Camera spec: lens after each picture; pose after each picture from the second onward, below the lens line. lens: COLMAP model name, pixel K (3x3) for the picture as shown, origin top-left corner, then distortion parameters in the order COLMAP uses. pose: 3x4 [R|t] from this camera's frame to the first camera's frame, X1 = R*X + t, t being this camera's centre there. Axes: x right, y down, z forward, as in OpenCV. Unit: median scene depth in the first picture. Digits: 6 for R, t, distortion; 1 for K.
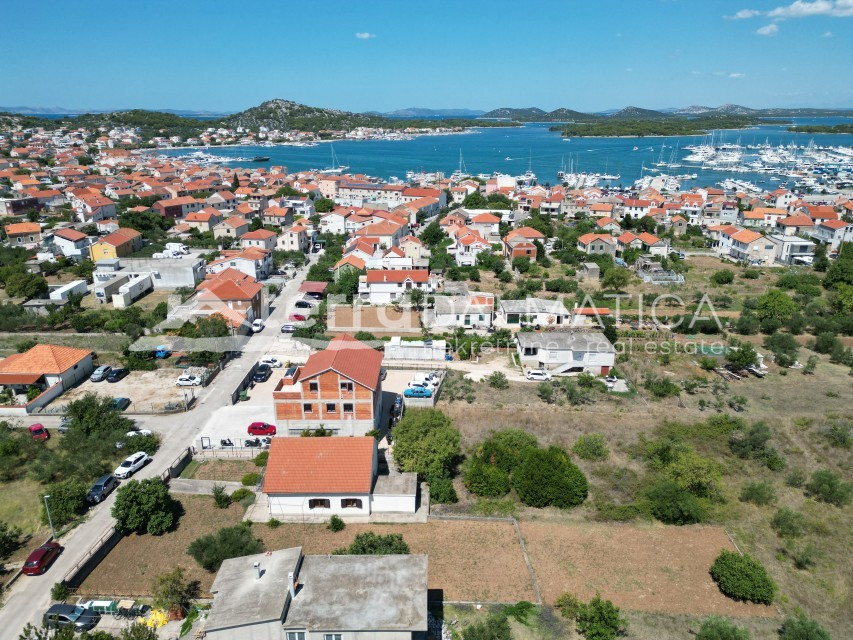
lens RADIAL K [[597.0, 0, 426.5], [0, 597.0, 320.0], [0, 0, 1]] dist [0.071625, -0.069321]
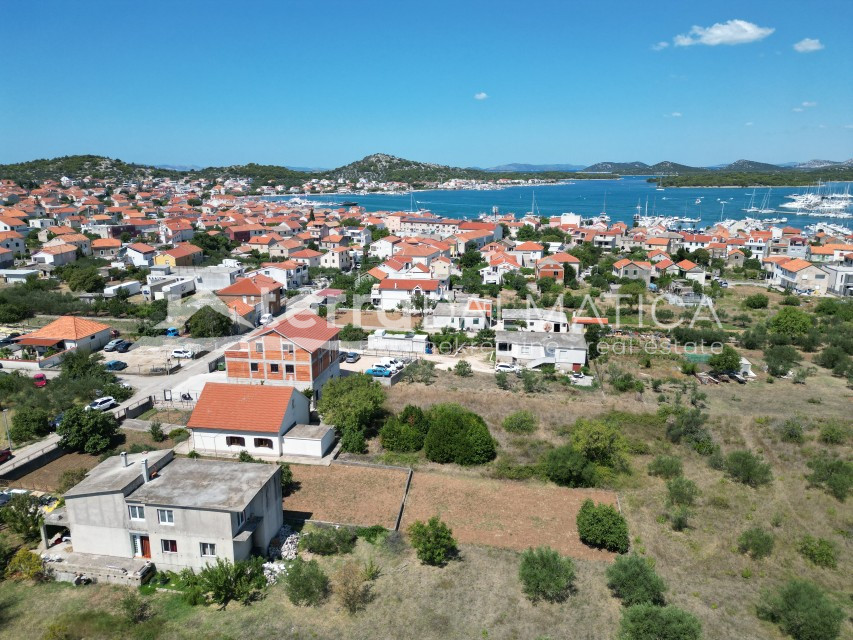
lens RADIAL K [[597.0, 0, 426.5], [0, 597.0, 320.0], [0, 0, 1]] dist [0.071625, -0.069321]
pose [[0.986797, 0.037542, -0.157552, 0.128672], [-0.050737, 0.995456, -0.080584, 0.061215], [0.153810, 0.087513, 0.984217, -0.017082]]
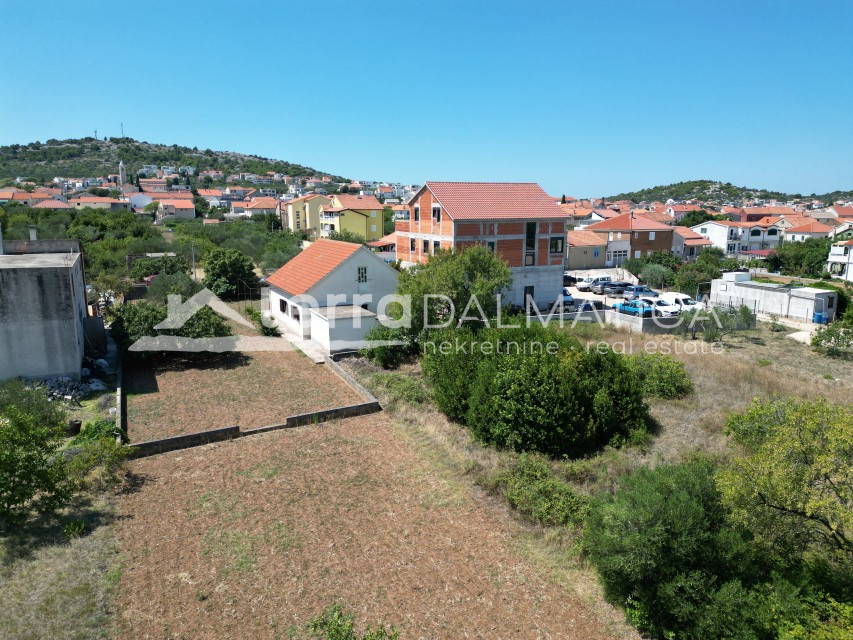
lens RADIAL K [[597.0, 0, 426.5], [0, 597.0, 320.0], [0, 0, 1]] dist [0.071625, -0.069321]
pose [[0.447381, 0.165526, -0.878892, 0.224676], [-0.289998, 0.956475, 0.032520, 0.095133], [0.846021, 0.240328, 0.475911, 0.310625]]
